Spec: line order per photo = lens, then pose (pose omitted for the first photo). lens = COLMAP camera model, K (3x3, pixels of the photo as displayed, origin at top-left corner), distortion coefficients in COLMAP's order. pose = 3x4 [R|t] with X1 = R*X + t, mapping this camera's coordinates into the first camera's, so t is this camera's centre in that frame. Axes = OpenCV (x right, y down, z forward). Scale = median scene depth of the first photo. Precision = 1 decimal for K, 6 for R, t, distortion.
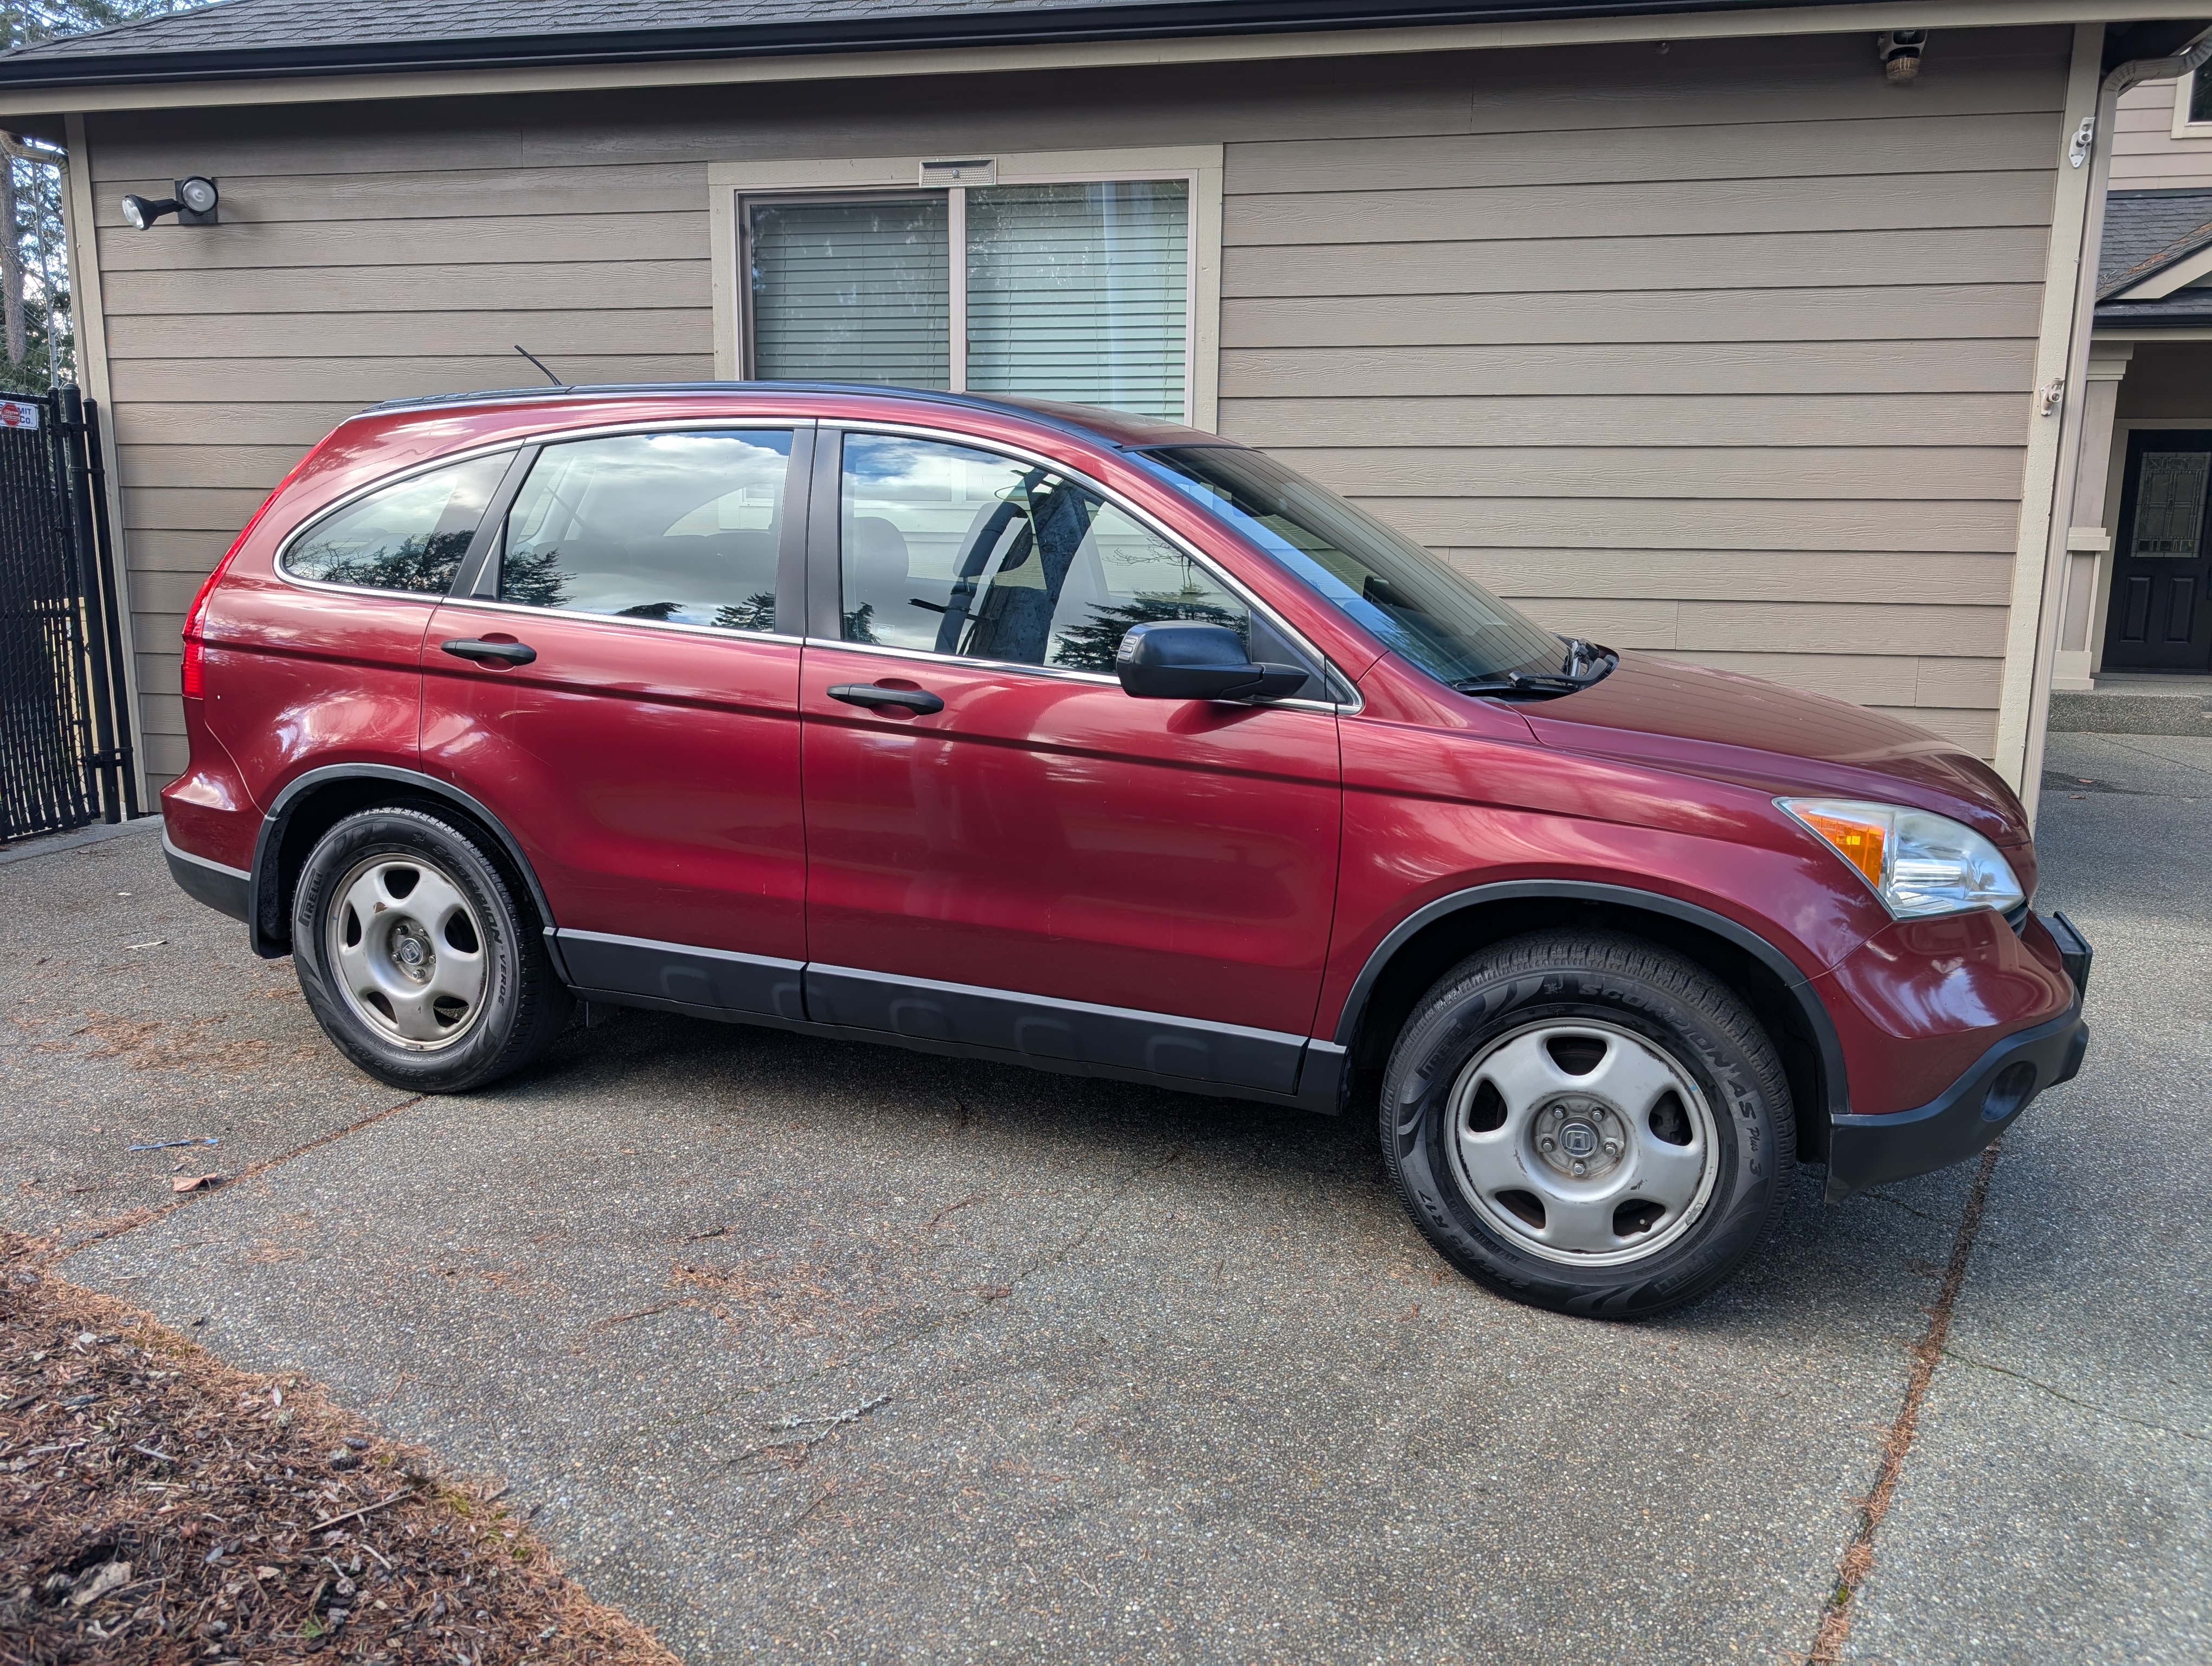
lens RADIAL K [[1693.4, 0, 1080.4], [0, 1693.4, 841.2], [0, 0, 1]] dist [0.008447, -0.002538]
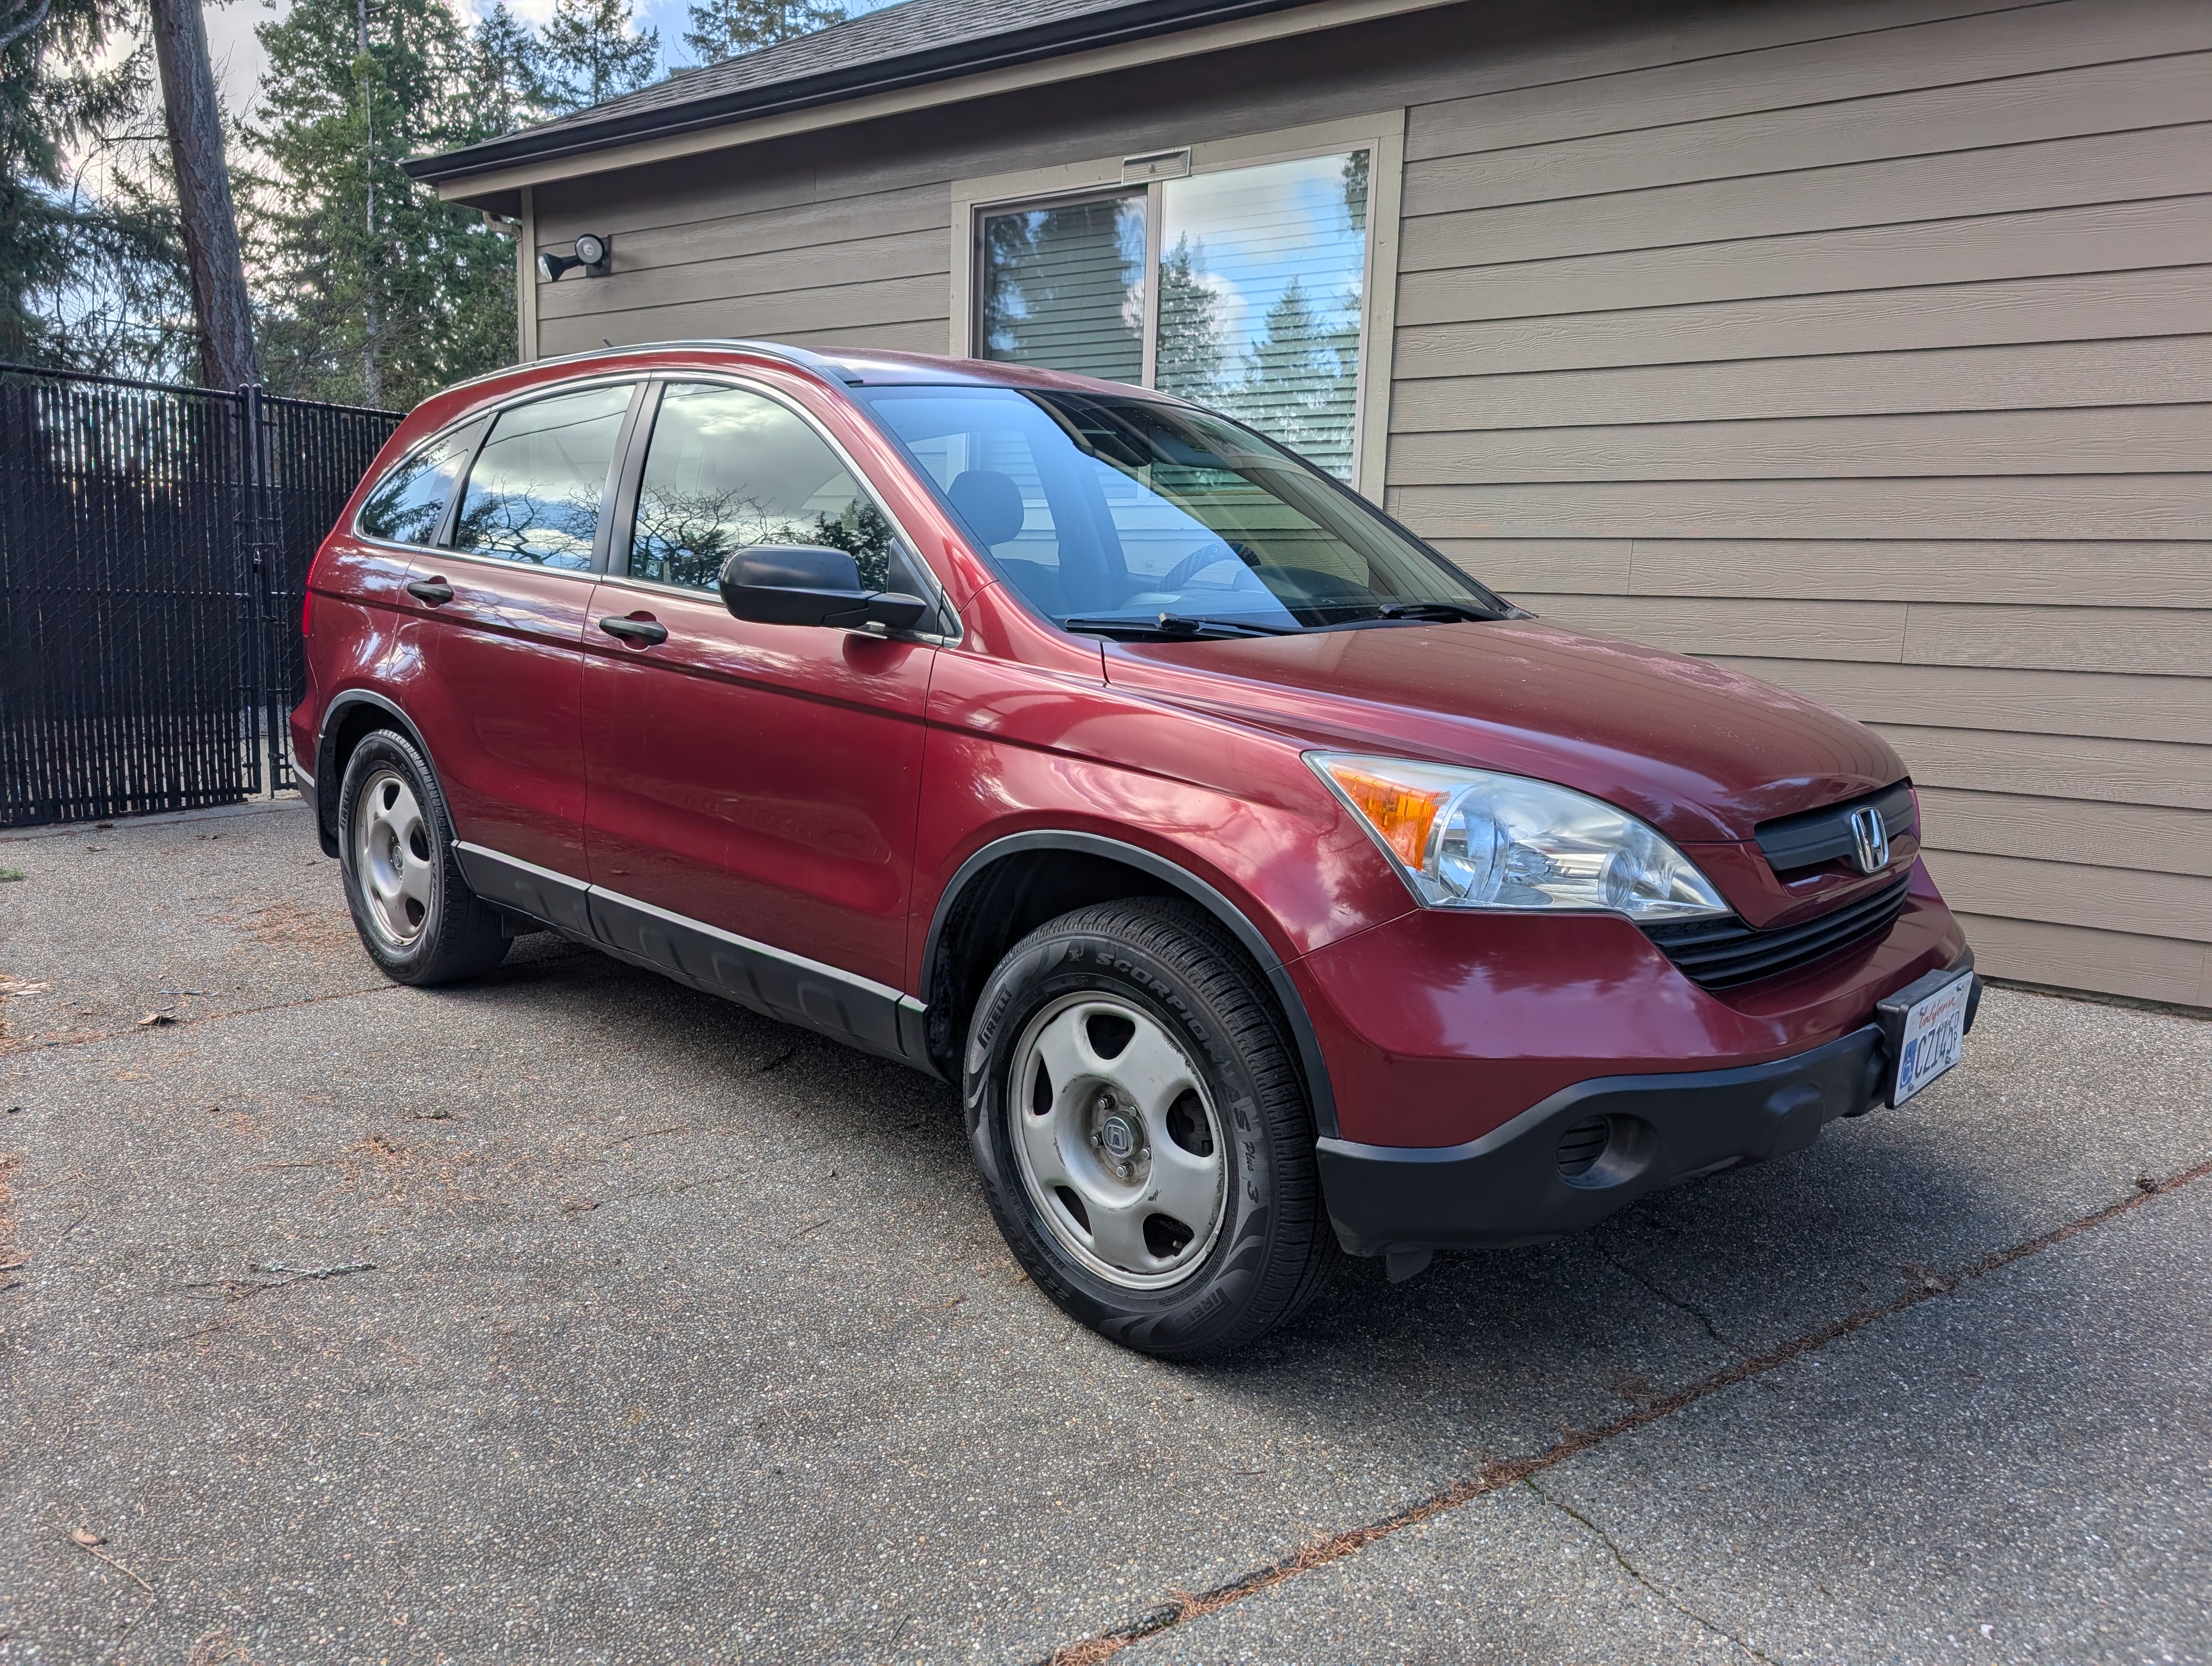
lens RADIAL K [[1676.9, 0, 1030.5], [0, 1676.9, 827.7], [0, 0, 1]] dist [0.003918, 0.003545]
pose [[0.905931, 0.072940, -0.417095, 0.571282], [-0.090235, 0.995680, -0.021869, 0.038739], [0.413699, 0.057448, 0.908600, 0.180879]]
